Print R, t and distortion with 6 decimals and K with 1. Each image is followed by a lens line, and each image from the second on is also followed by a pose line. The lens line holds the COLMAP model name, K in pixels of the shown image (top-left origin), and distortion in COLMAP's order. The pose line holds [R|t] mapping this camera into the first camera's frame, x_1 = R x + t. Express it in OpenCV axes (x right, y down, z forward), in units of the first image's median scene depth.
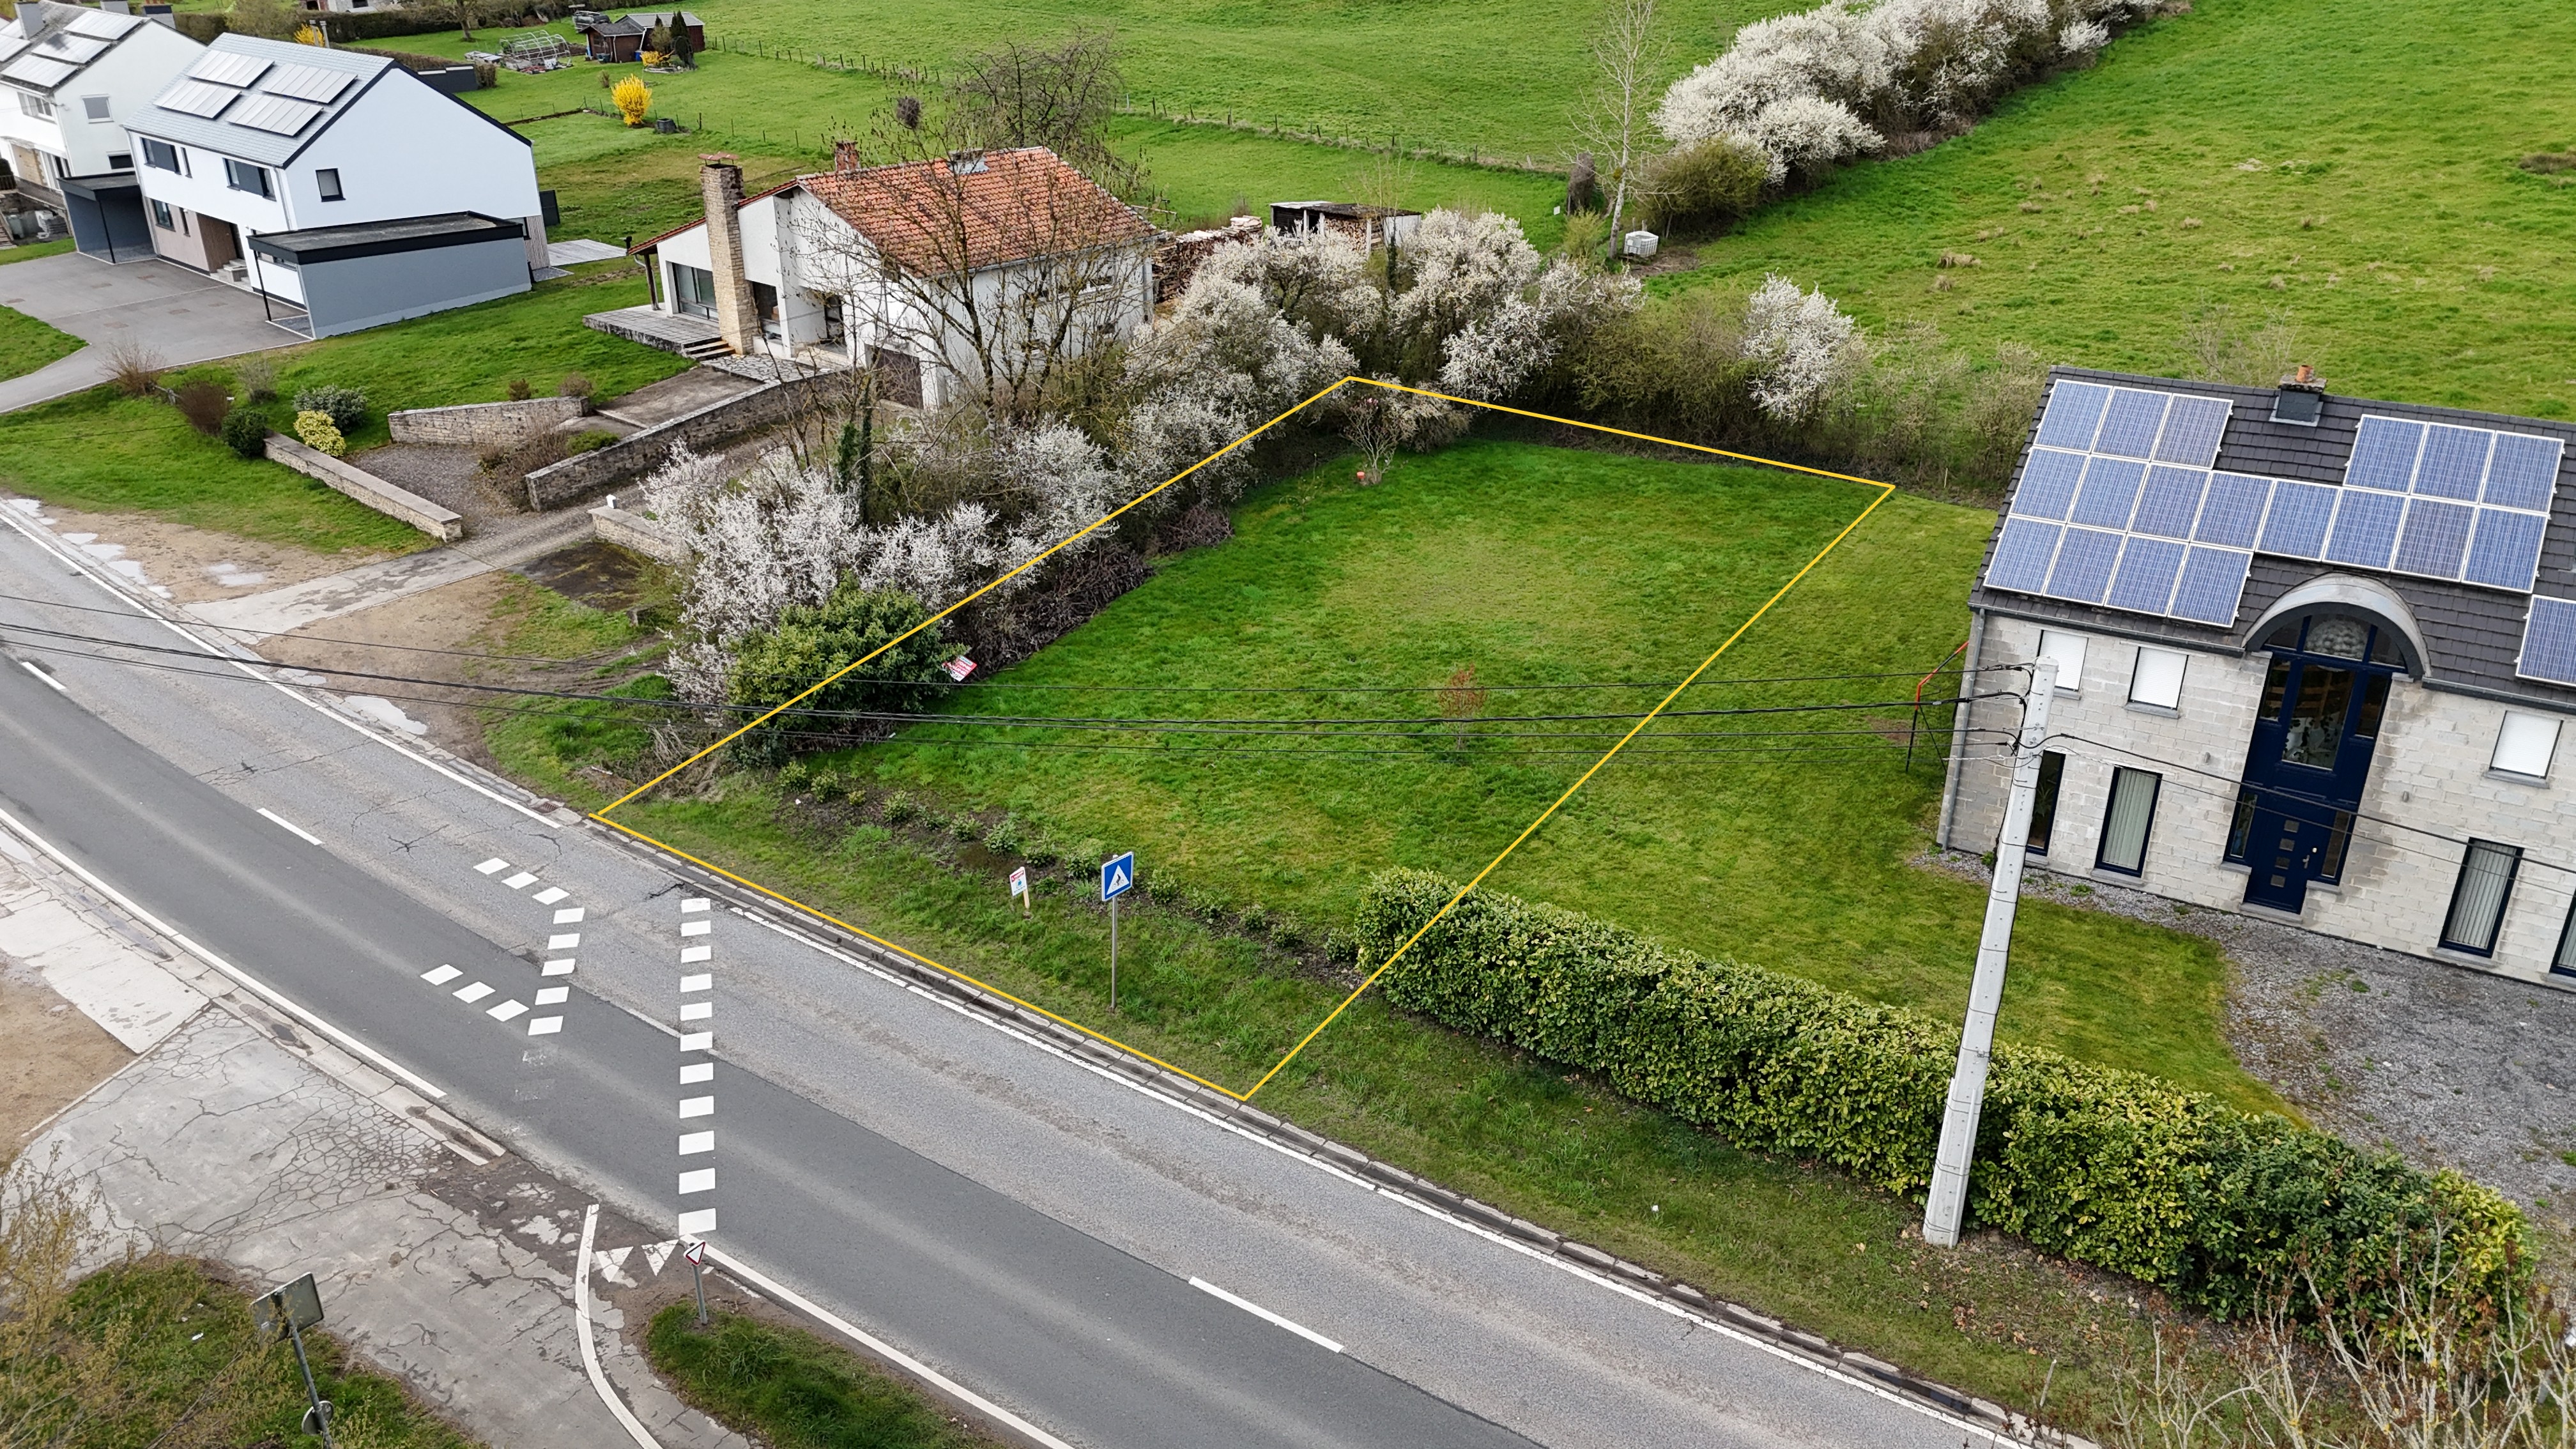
lens RADIAL K [[1889.8, 0, 1285.4], [0, 1889.8, 715.1], [0, 0, 1]] dist [0.064001, -0.045006]
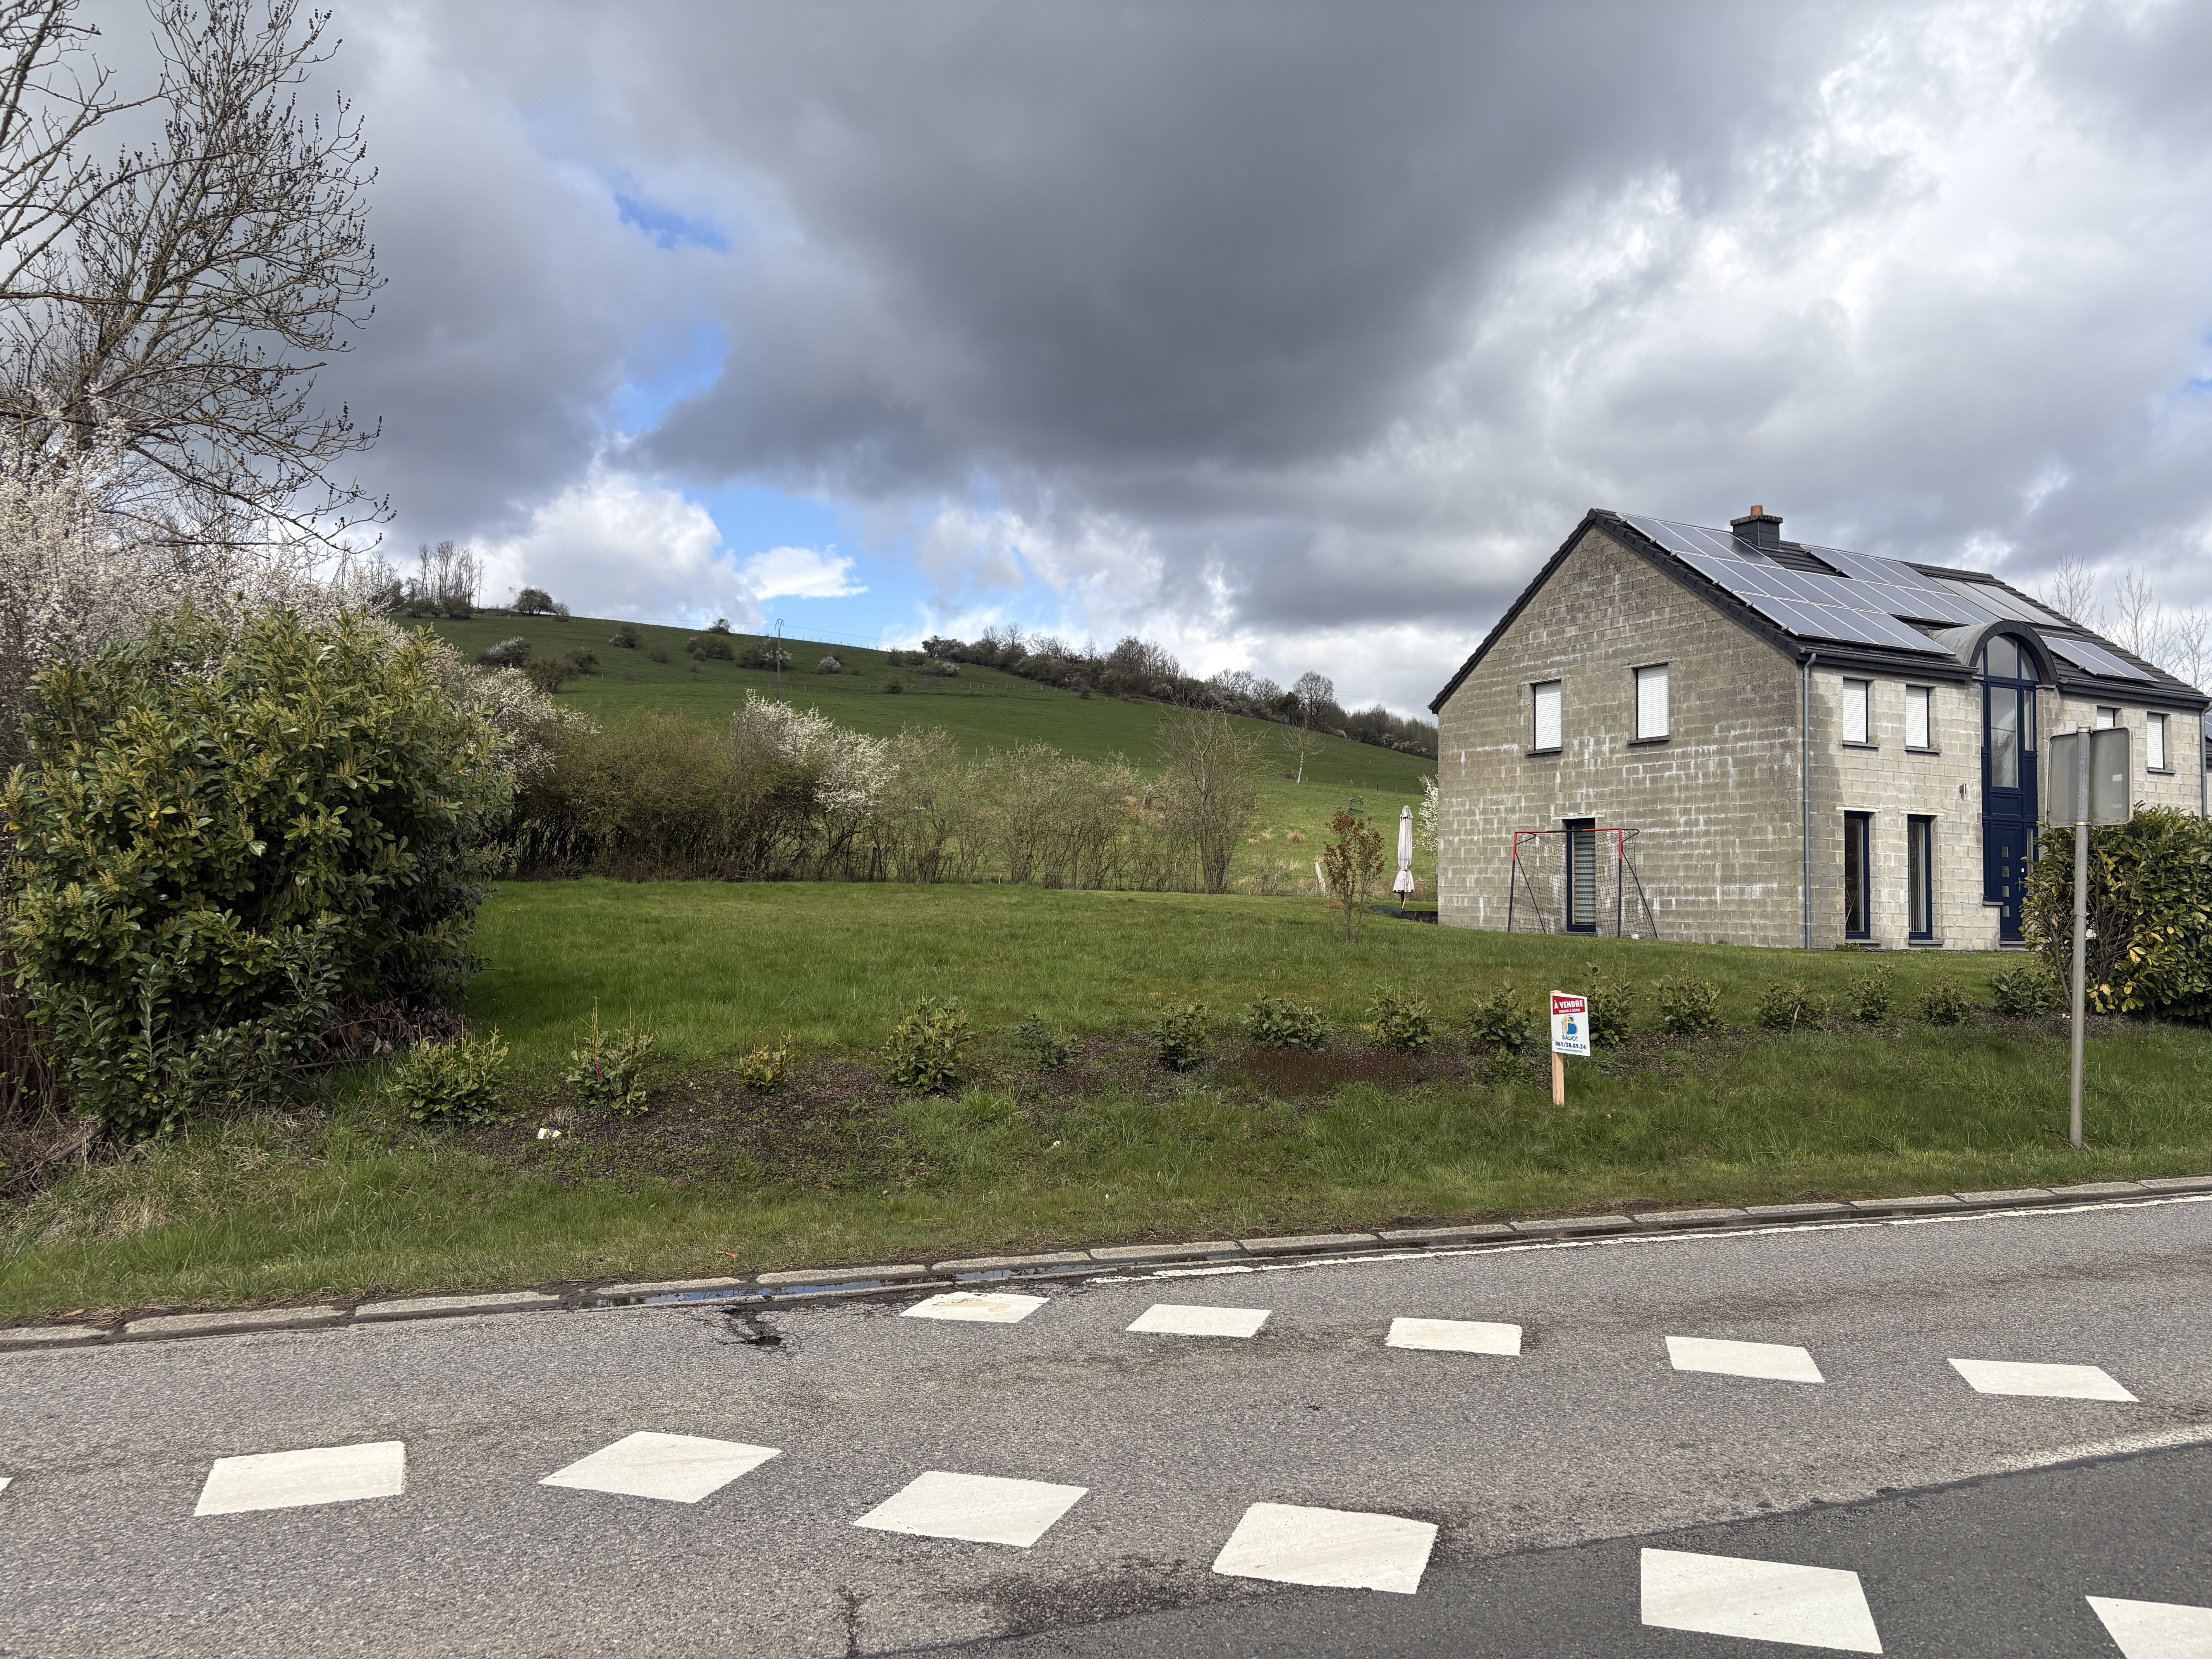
lens RADIAL K [[1660.8, 0, 1104.6], [0, 1660.8, 822.1], [0, 0, 1]] dist [0.064426, -0.067942]
pose [[0.518018, 0.048921, 0.853970, -0.489097], [0.333480, 0.907813, -0.254294, 0.107514], [-0.787685, 0.416511, 0.453950, 0.918666]]
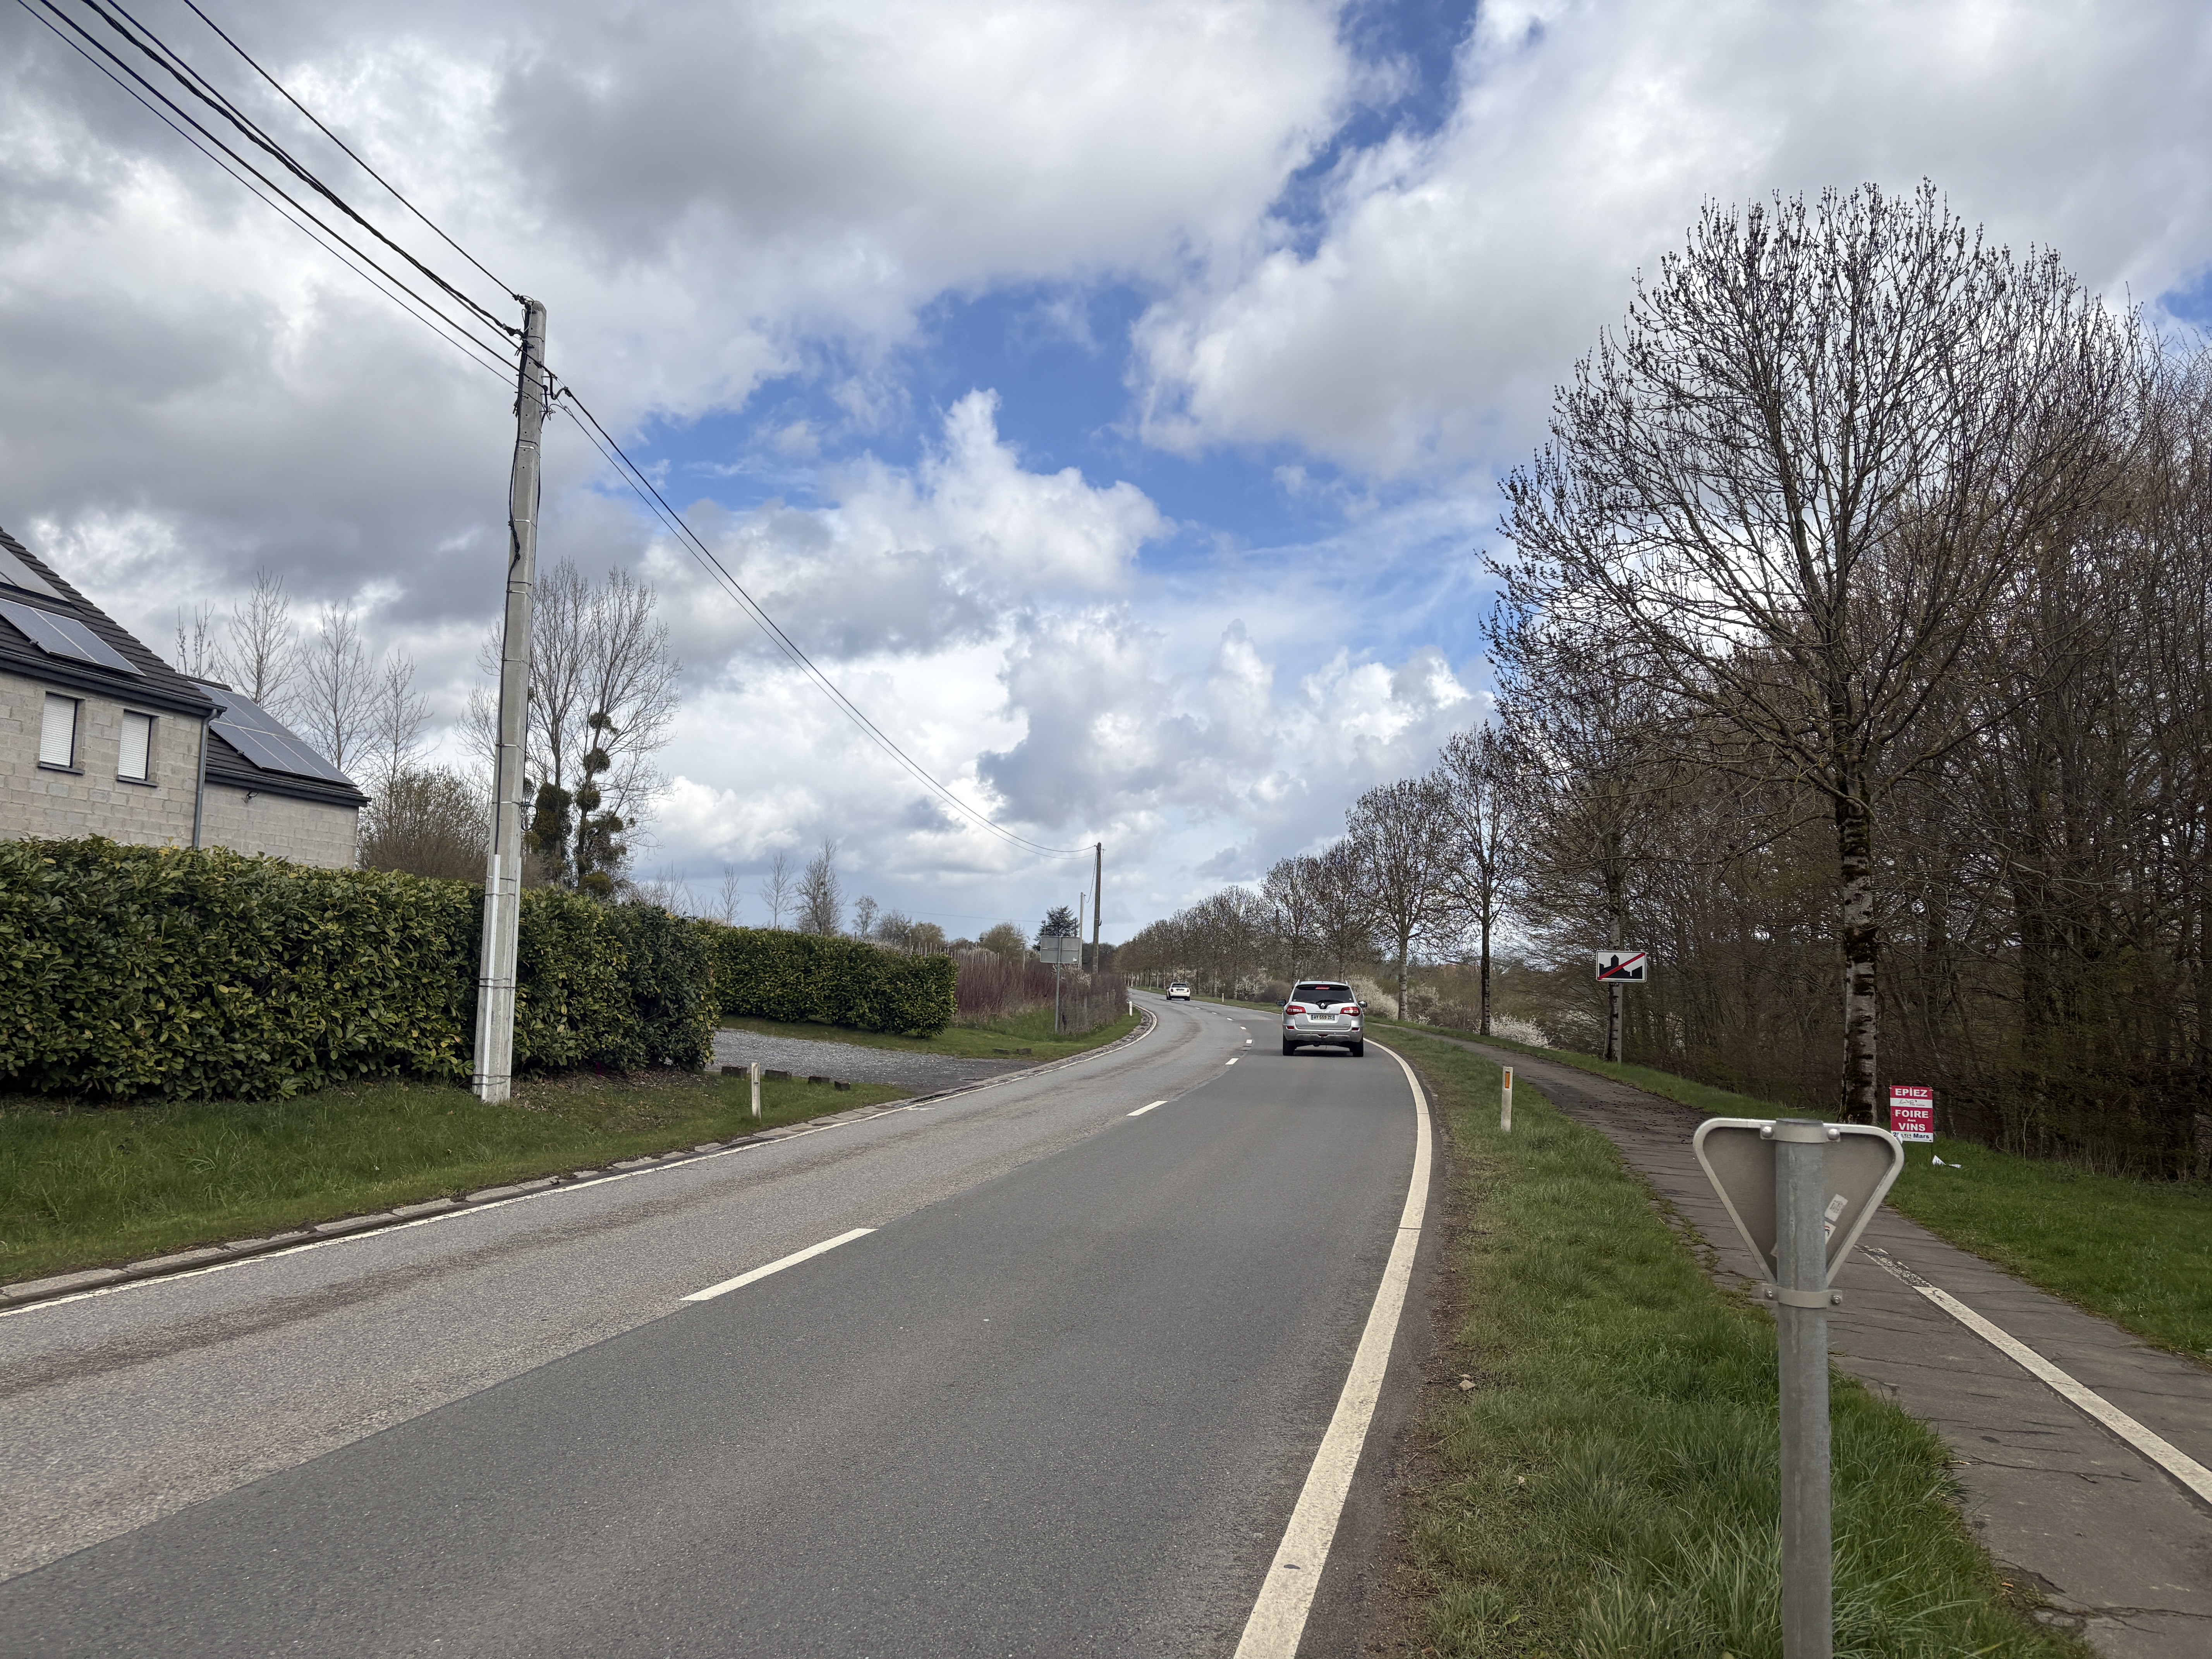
lens RADIAL K [[1660.8, 0, 1129.4], [0, 1660.8, 840.3], [0, 0, 1]] dist [0.064426, -0.067942]
pose [[-0.375479, 0.065952, 0.924481, -0.288134], [0.348966, 0.934122, 0.075094, 0.167623], [-0.858626, 0.350809, -0.373758, 0.775856]]
